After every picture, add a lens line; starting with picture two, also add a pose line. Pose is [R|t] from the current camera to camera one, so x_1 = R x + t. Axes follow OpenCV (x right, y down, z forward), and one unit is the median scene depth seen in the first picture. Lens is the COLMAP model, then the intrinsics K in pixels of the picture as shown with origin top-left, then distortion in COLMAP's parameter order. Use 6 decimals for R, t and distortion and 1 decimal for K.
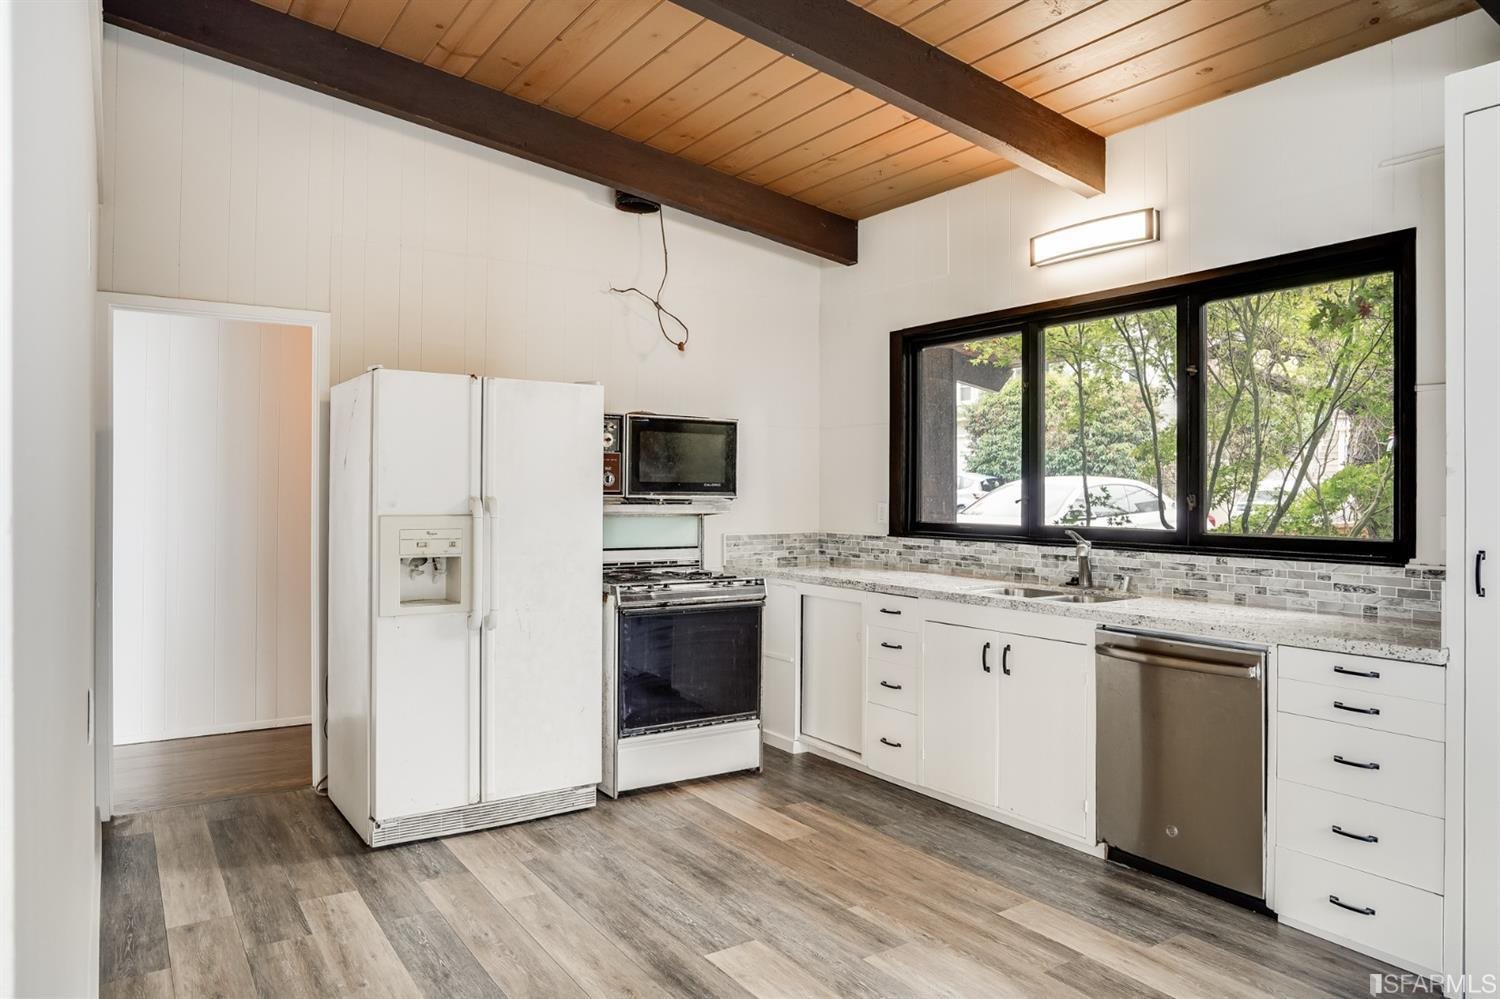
lens RADIAL K [[965.7, 0, 743.0], [0, 965.7, 484.2], [0, 0, 1]] dist [-0.062482, 0.044405]
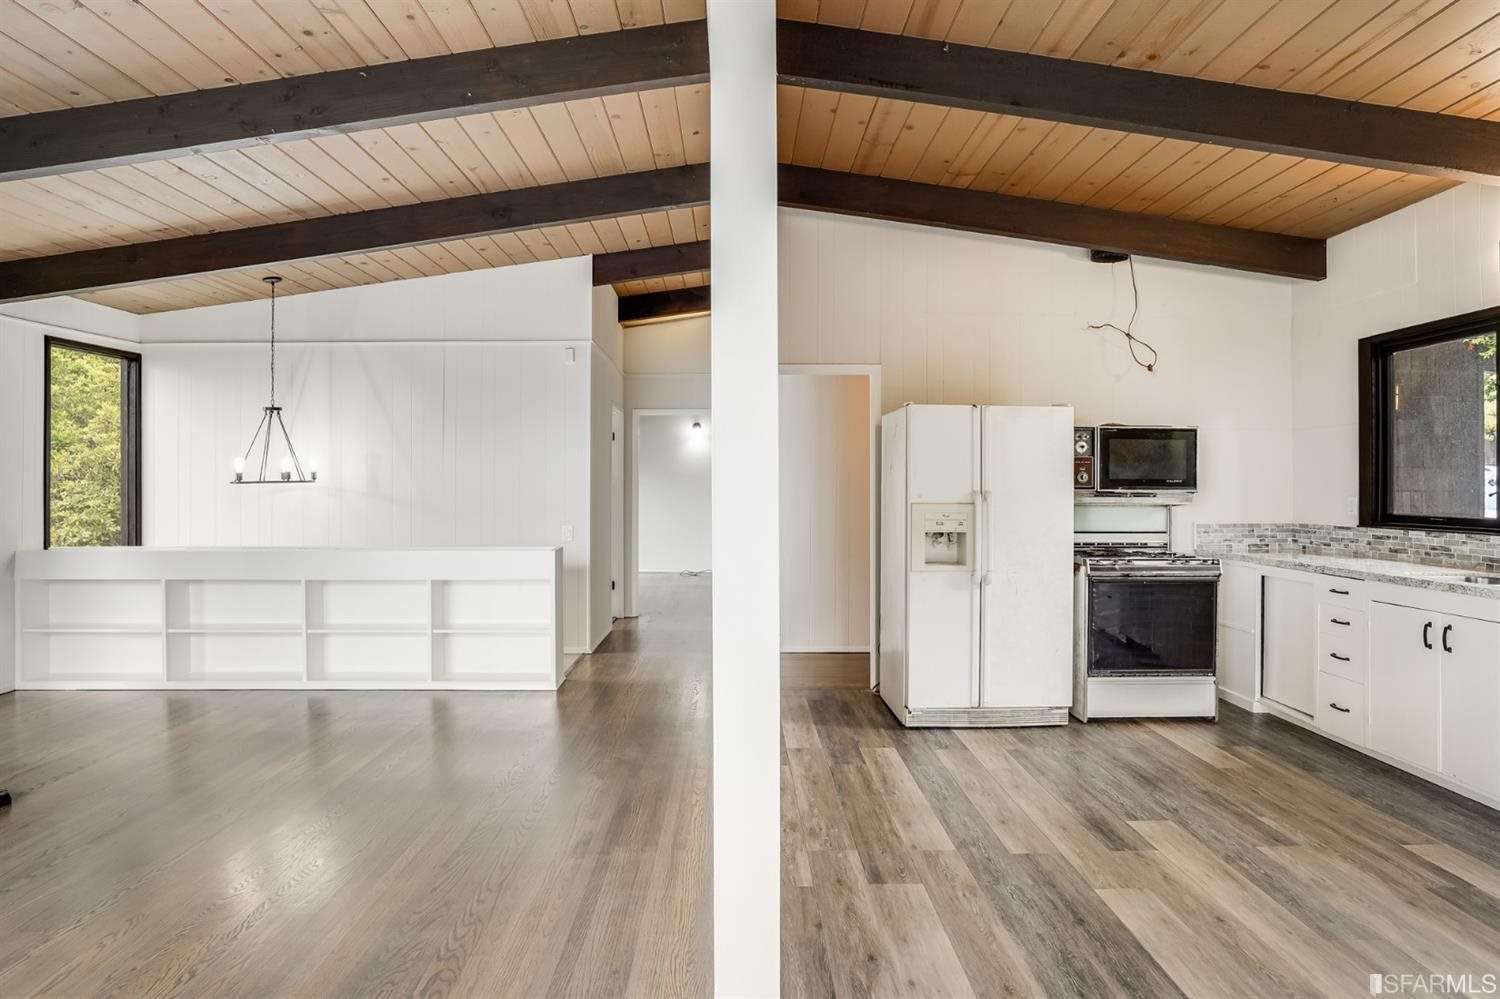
lens RADIAL K [[856.2, 0, 746.6], [0, 856.2, 487.4], [0, 0, 1]] dist [-0.058396, 0.025166]
pose [[0.838394, -0.002717, -0.545057, 0.122569], [0.006511, 0.999966, 0.005032, -0.000071], [0.545025, -0.007768, 0.838384, -0.238650]]
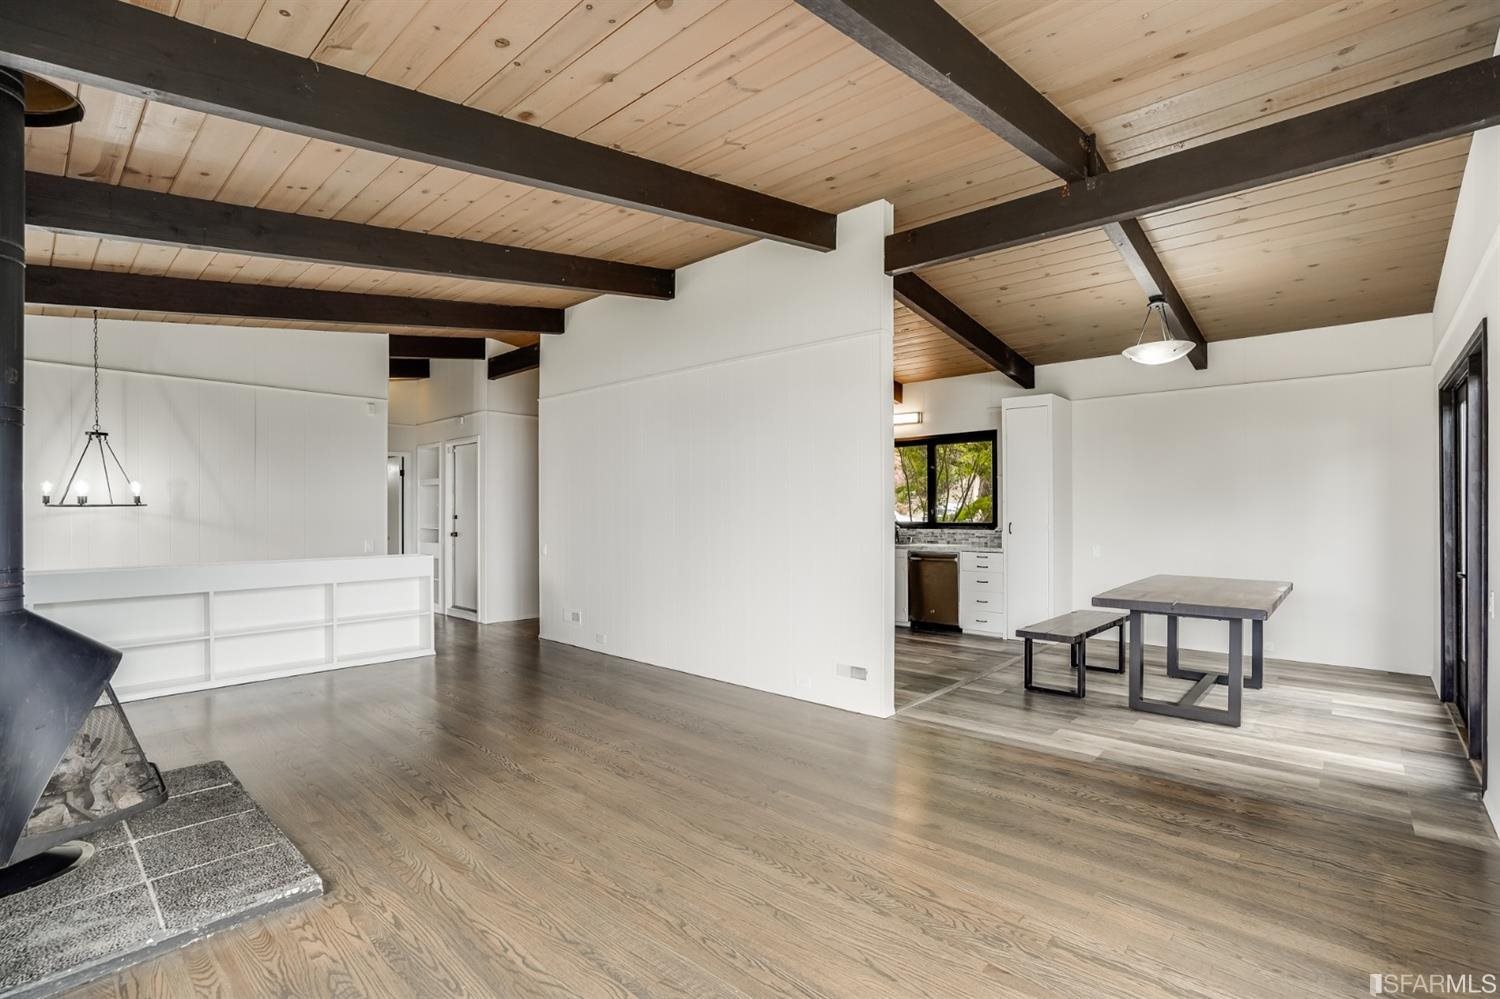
lens RADIAL K [[687.9, 0, 745.7], [0, 687.9, 507.6], [0, 0, 1]] dist [-0.052754, 0.022452]
pose [[0.970789, -0.005373, 0.239876, -0.636156], [0.005458, 0.999985, 0.000312, 0.002571], [-0.239874, 0.001006, 0.970803, -0.981223]]
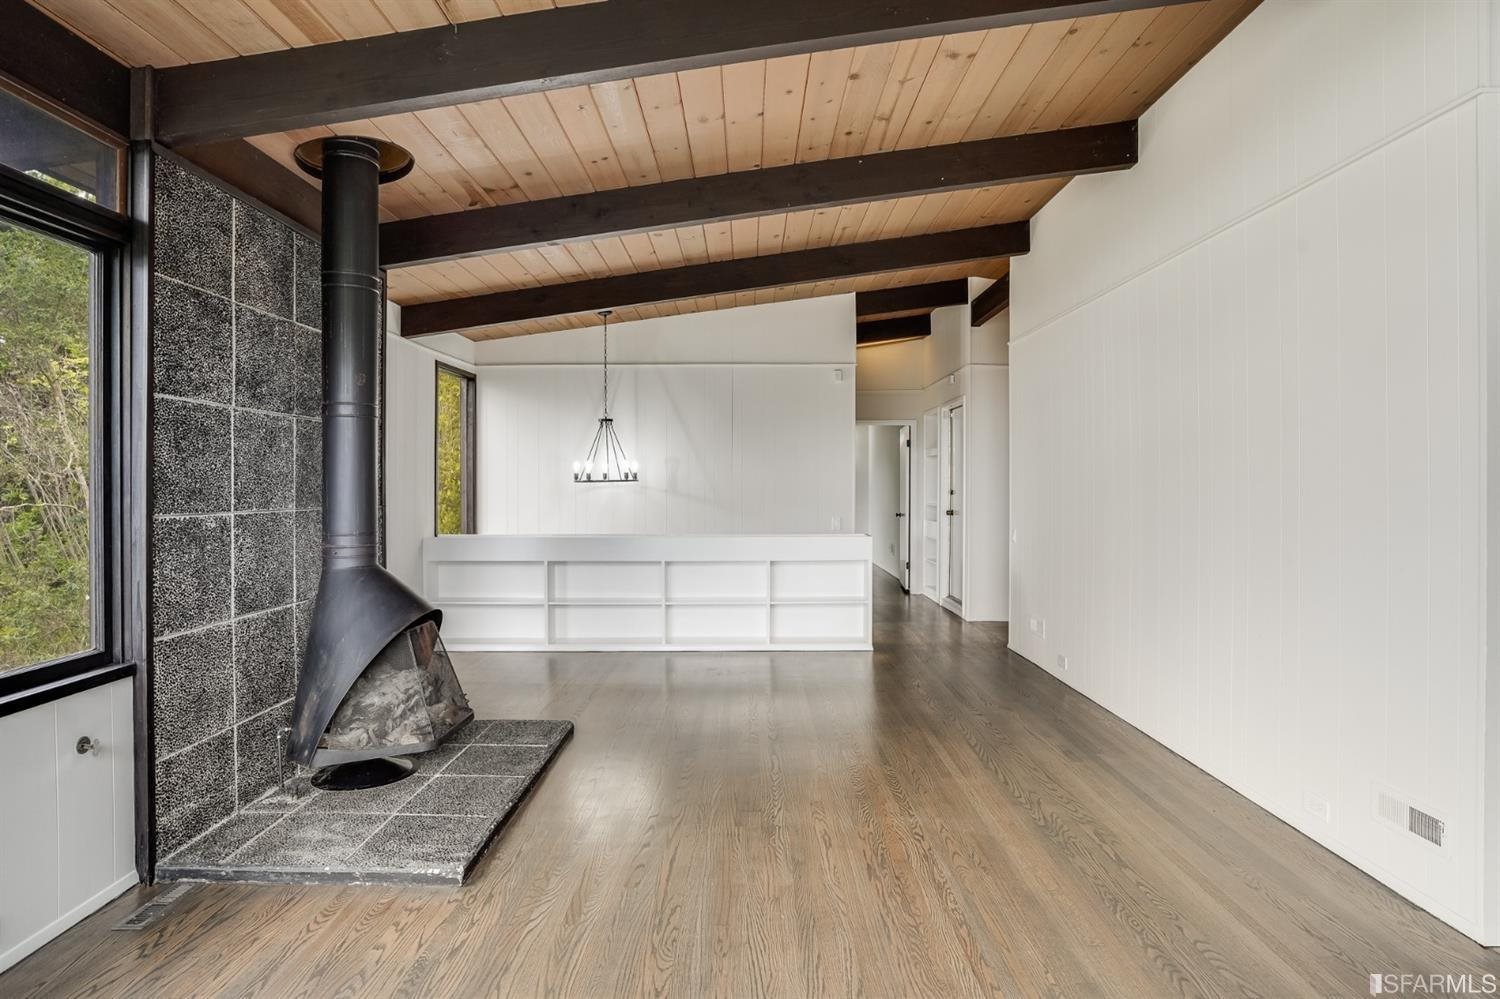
lens RADIAL K [[775.9, 0, 742.6], [0, 775.9, 484.8], [0, 0, 1]] dist [-0.050314, 0.018461]
pose [[0.827295, -0.006532, -0.561729, -0.272087], [0.007860, 0.999969, -0.000051, 0.003066], [0.561712, -0.004373, 0.827321, -0.701819]]
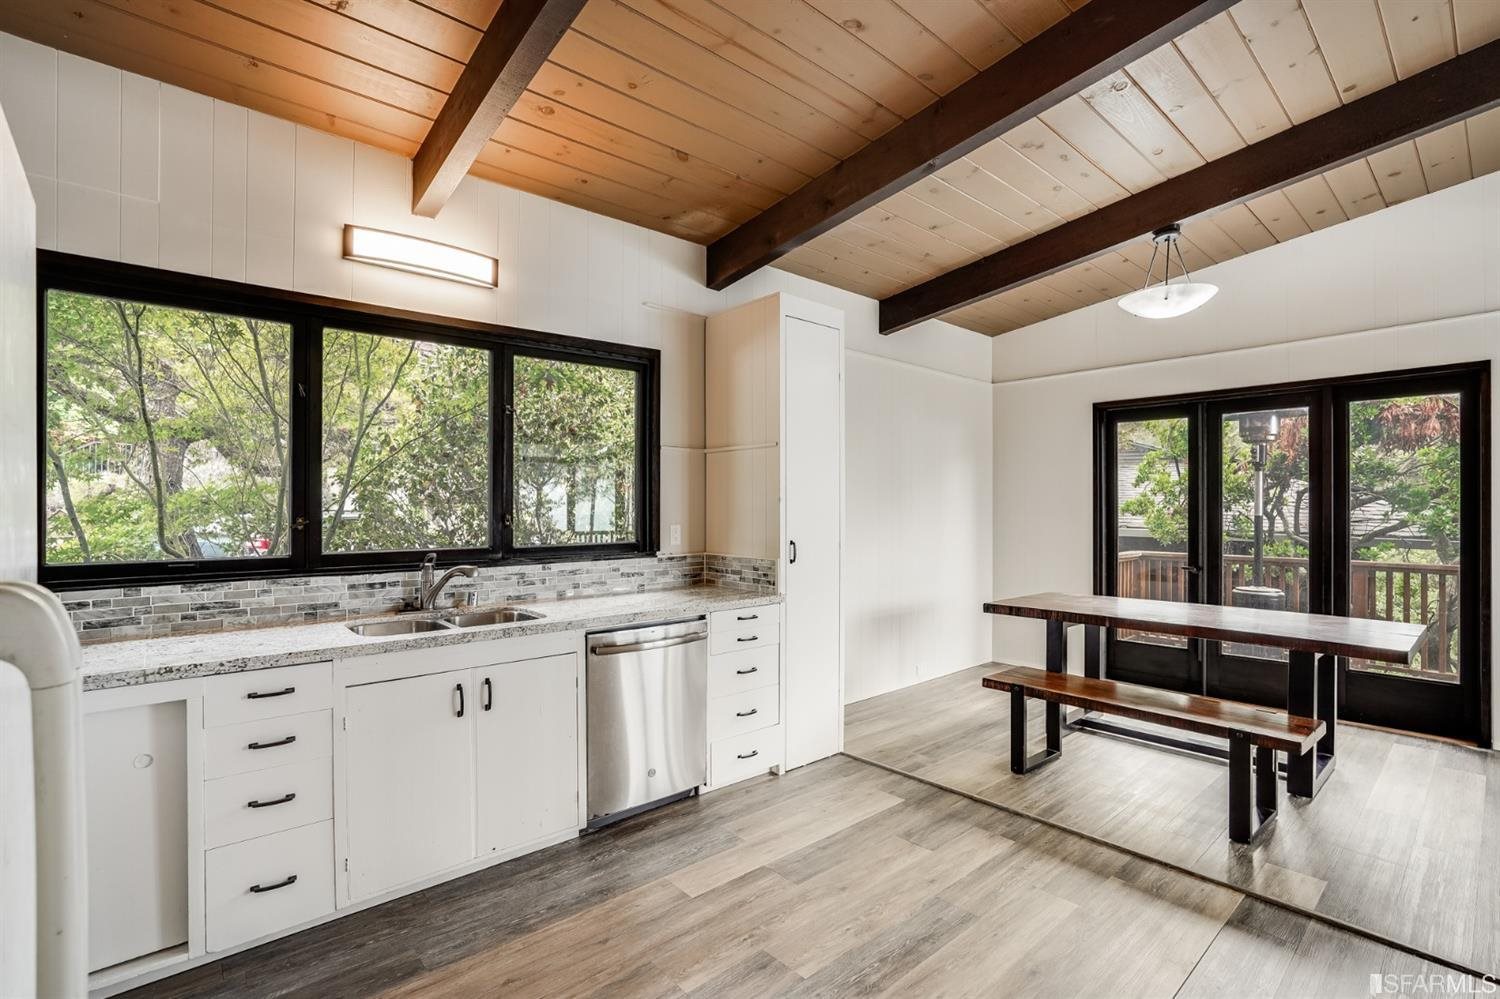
lens RADIAL K [[687.9, 0, 745.7], [0, 687.9, 507.6], [0, 0, 1]] dist [-0.052754, 0.022452]
pose [[-0.125639, -0.002765, 0.992072, -0.420498], [-0.001507, 0.999995, 0.002597, -0.000710], [-0.992075, -0.001169, -0.125642, 0.849203]]
